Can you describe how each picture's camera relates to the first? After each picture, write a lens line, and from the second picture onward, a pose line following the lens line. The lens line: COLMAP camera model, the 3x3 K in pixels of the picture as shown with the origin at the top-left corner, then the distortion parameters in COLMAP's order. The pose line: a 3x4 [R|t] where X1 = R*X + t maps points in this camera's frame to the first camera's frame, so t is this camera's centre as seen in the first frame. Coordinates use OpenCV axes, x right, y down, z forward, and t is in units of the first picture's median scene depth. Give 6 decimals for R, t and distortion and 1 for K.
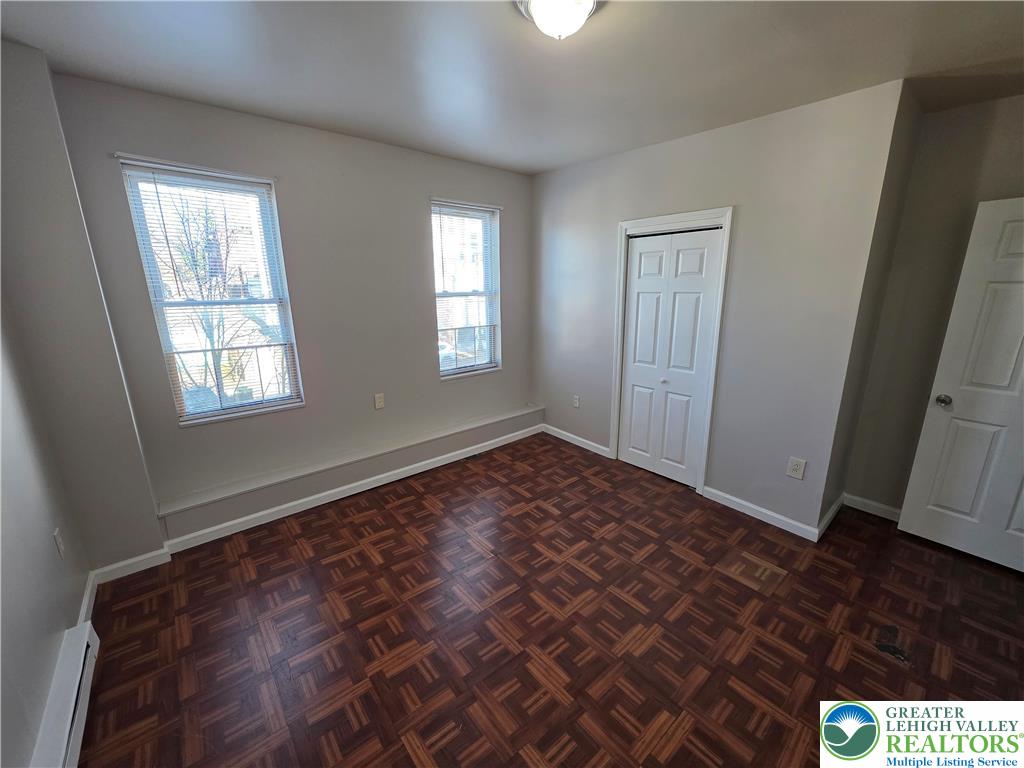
lens RADIAL K [[406.5, 0, 512.1], [0, 406.5, 384.5], [0, 0, 1]] dist [0.001319, -0.000072]
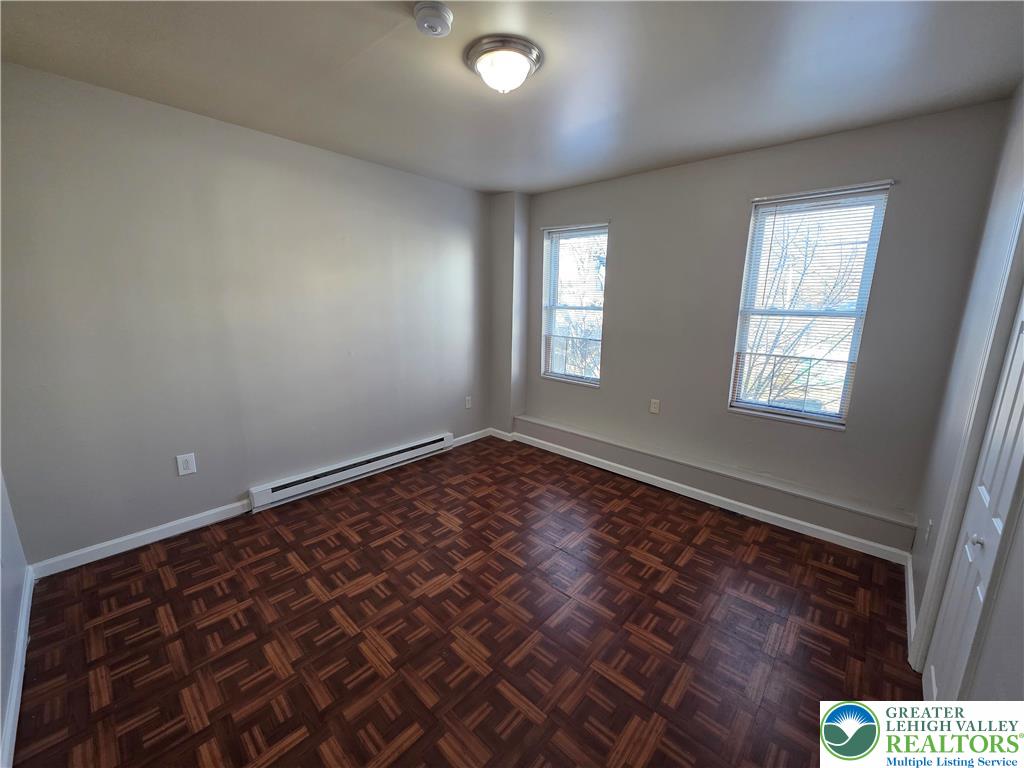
lens RADIAL K [[406.5, 0, 510.9], [0, 406.5, 381.3], [0, 0, 1]] dist [0.001319, -0.000072]
pose [[0.124875, 0.207350, -0.970264, 0.877173], [-0.257390, 0.951209, 0.170151, -0.142817], [0.958205, 0.228488, 0.172152, 0.593062]]
